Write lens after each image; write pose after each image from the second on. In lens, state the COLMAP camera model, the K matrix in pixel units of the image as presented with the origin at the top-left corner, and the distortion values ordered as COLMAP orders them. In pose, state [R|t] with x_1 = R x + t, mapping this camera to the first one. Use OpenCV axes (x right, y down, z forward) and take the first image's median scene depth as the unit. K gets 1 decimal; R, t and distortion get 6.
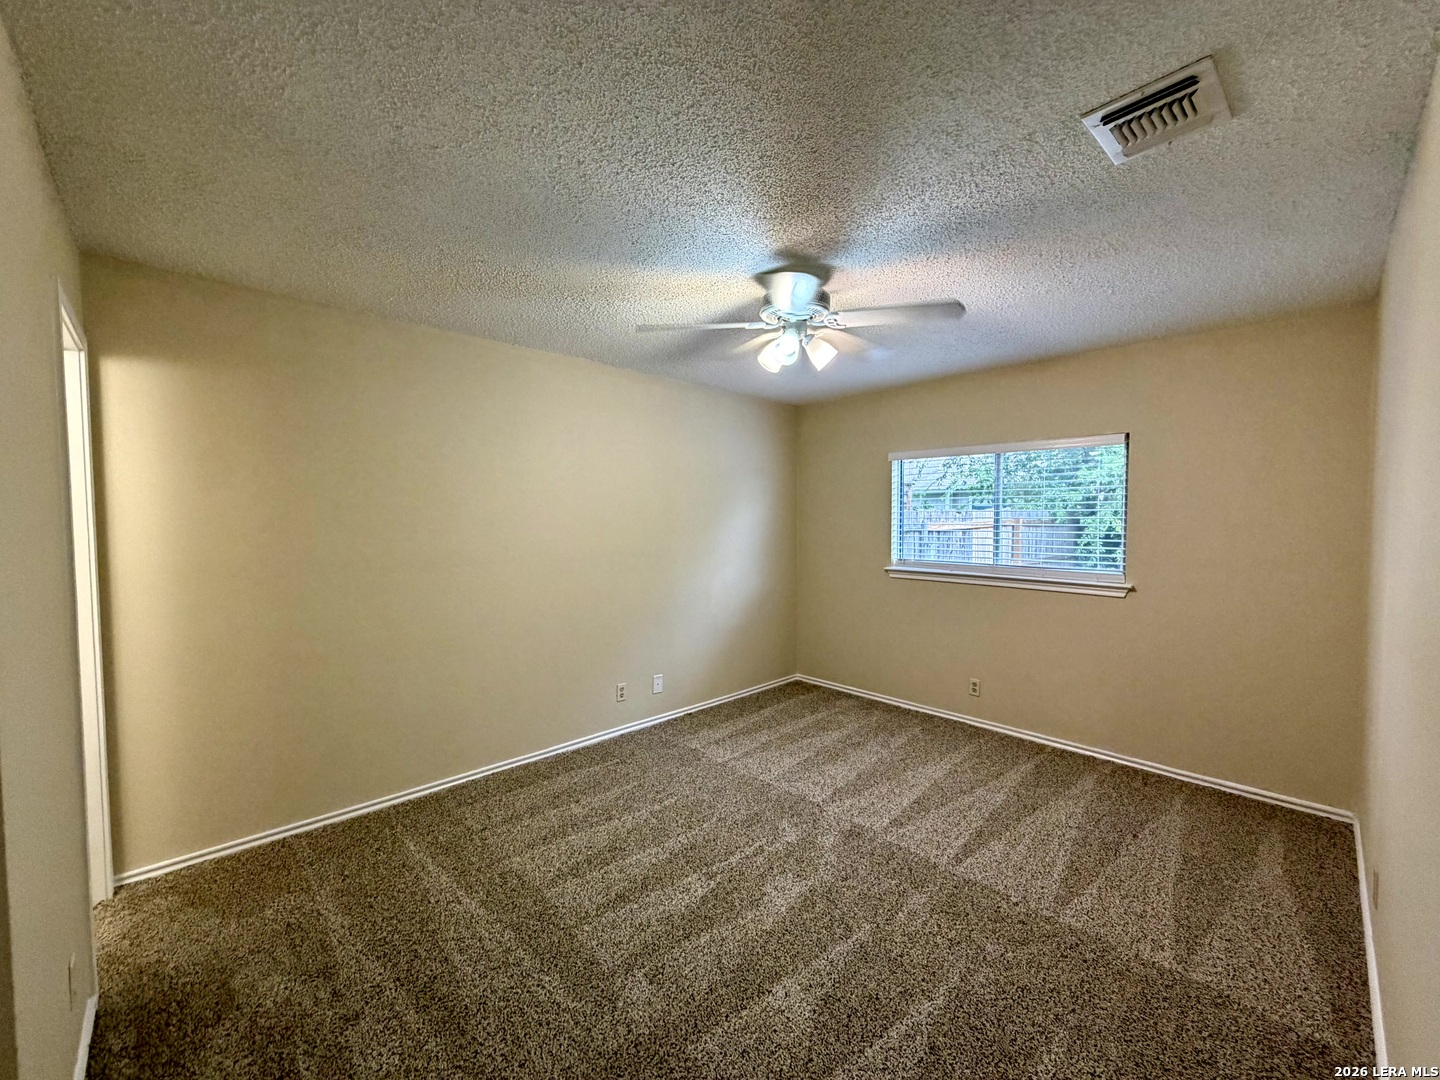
lens RADIAL K [[575.6, 0, 718.2], [0, 575.6, 541.0], [0, 0, 1]] dist [-0.001646, 0.000466]
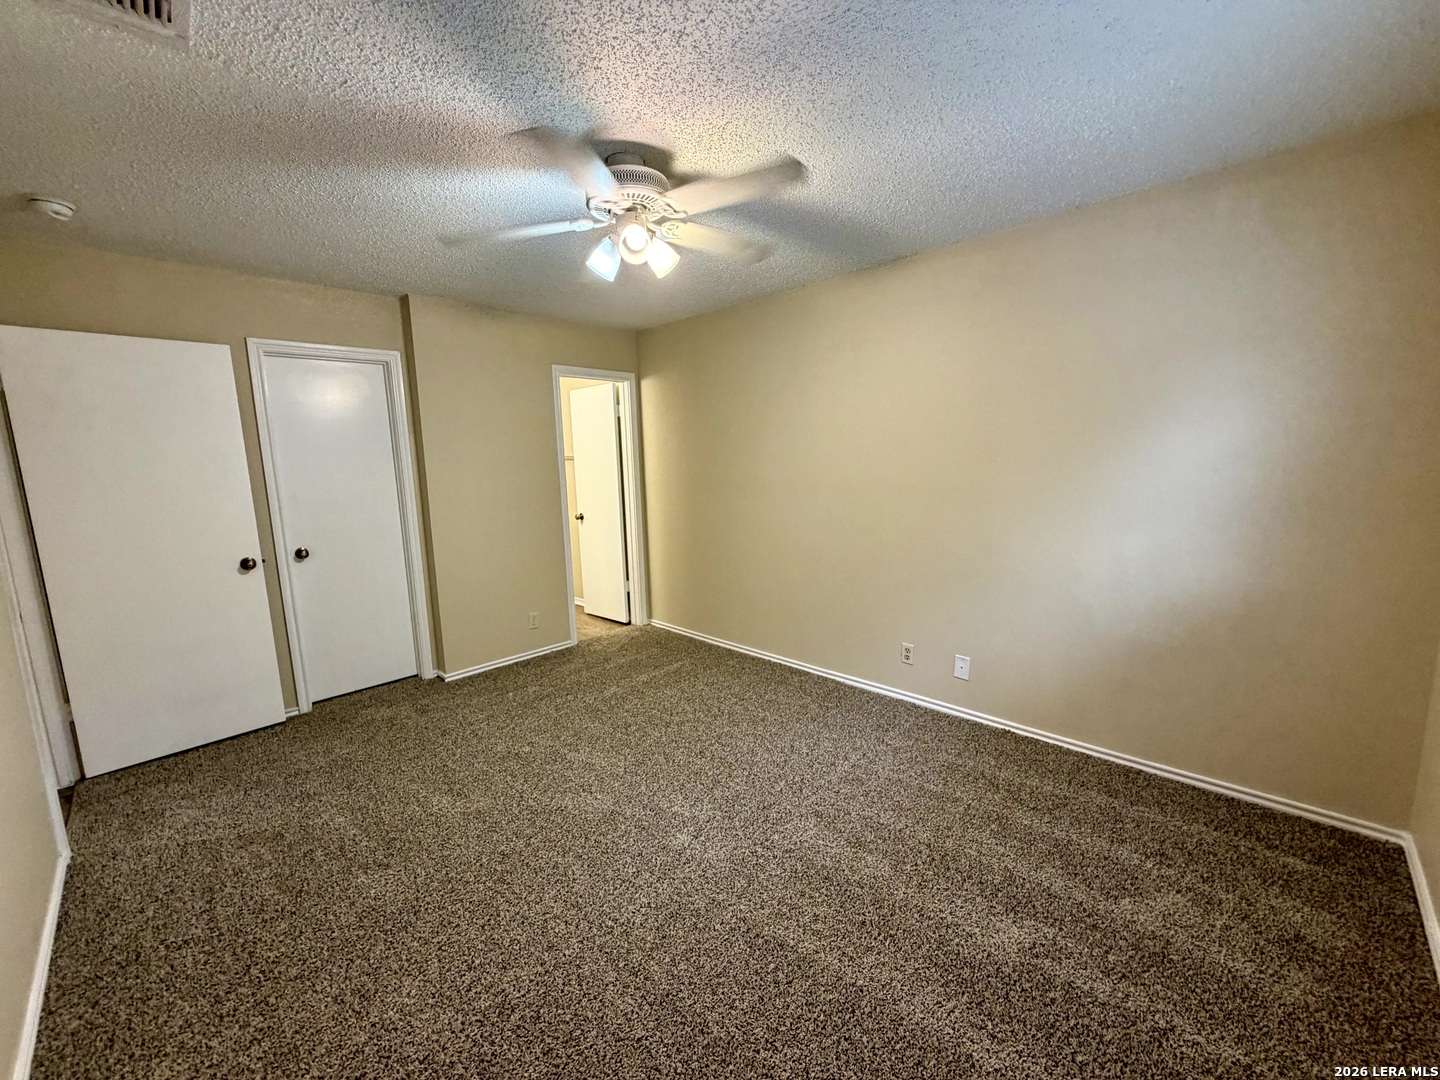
lens RADIAL K [[575.6, 0, 718.4], [0, 575.6, 542.2], [0, 0, 1]] dist [-0.001646, 0.000466]
pose [[0.030988, 0.145945, -0.988807, 0.616833], [-0.016735, 0.989219, 0.145482, -0.022186], [0.999380, 0.012039, 0.033096, 0.651004]]
